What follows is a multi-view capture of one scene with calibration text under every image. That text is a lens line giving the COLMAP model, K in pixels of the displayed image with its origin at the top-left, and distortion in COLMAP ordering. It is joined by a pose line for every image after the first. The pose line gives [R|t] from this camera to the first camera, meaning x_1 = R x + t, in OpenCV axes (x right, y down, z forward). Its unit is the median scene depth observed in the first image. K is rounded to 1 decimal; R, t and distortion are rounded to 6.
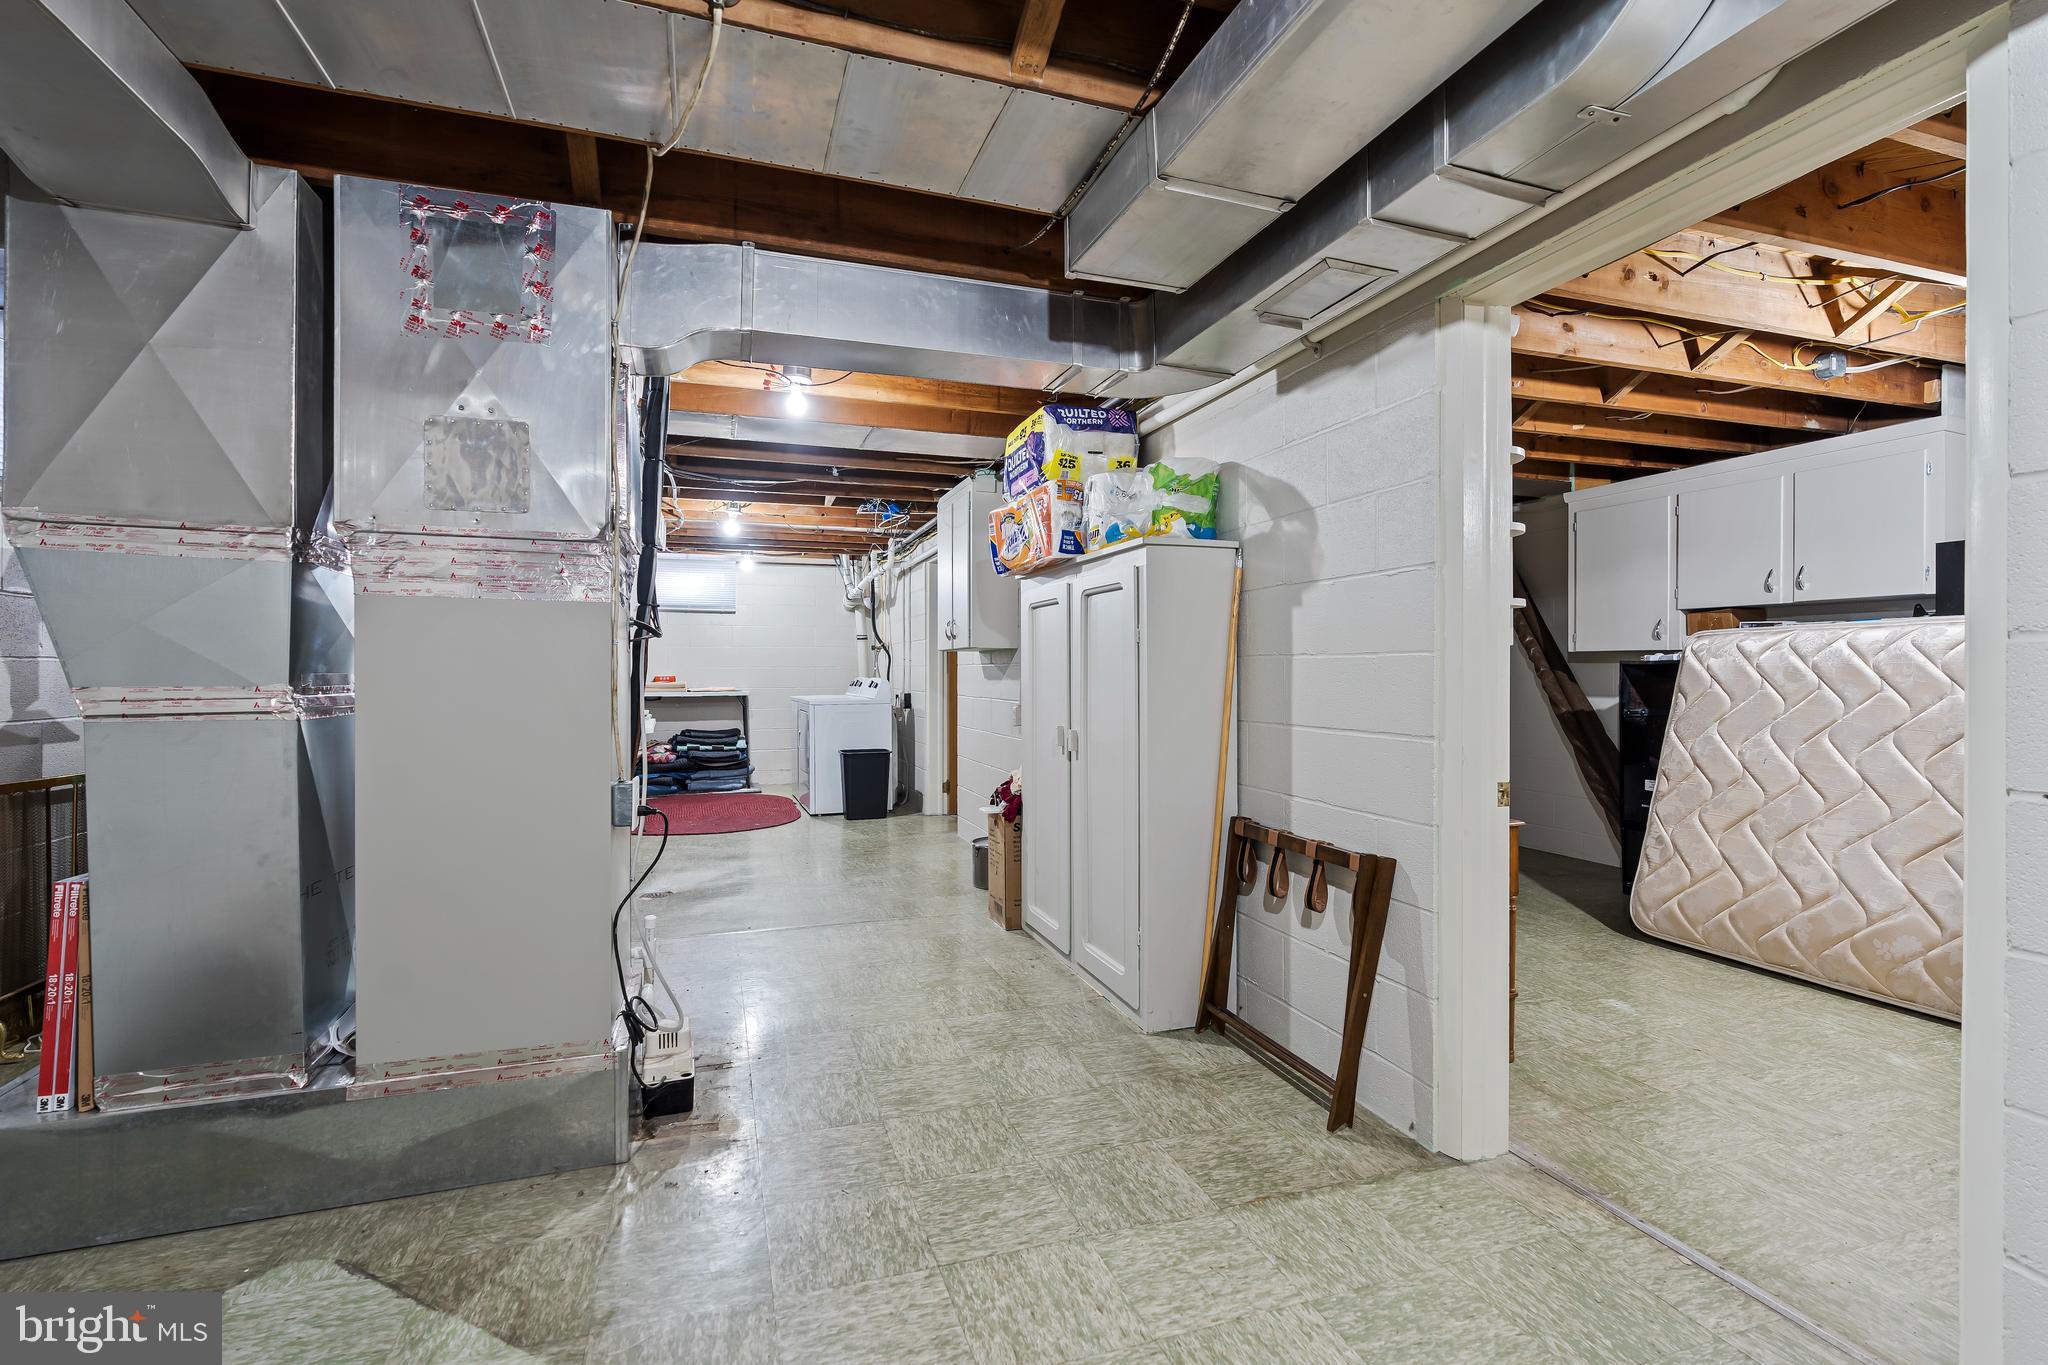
lens RADIAL K [[932.3, 0, 1030.9], [0, 932.3, 679.8], [0, 0, 1]] dist [-0.004367, 0.002281]
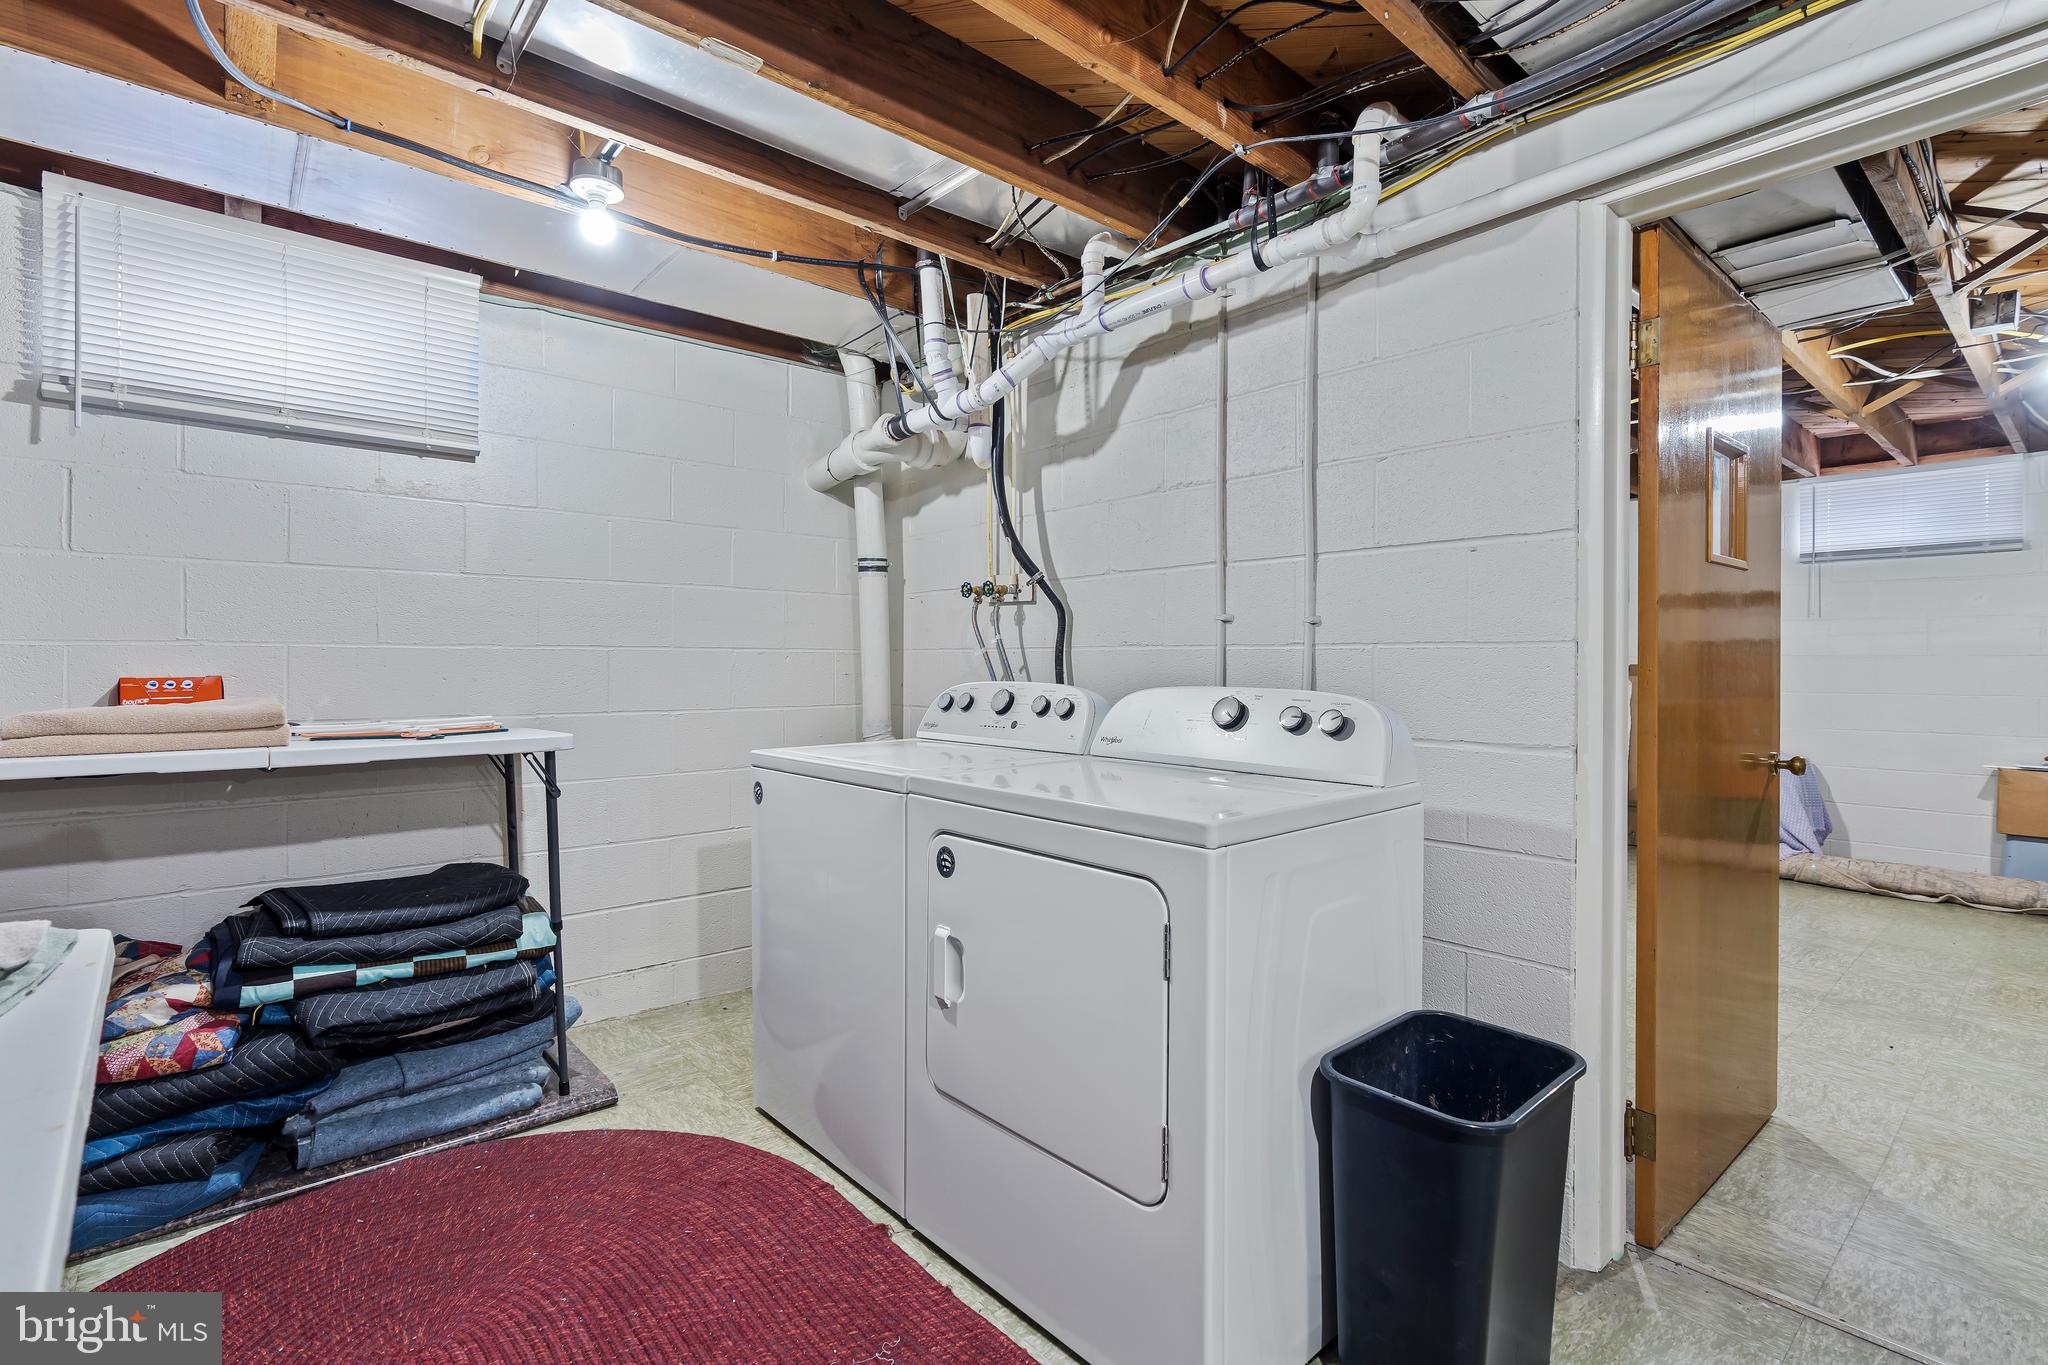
lens RADIAL K [[932.3, 0, 1022.7], [0, 932.3, 673.0], [0, 0, 1]] dist [-0.004367, 0.002281]
pose [[0.933655, -0.003858, 0.358154, -0.275354], [-0.000313, 0.999933, 0.011586, -0.008929], [-0.358174, -0.010929, 0.933591, 0.702043]]
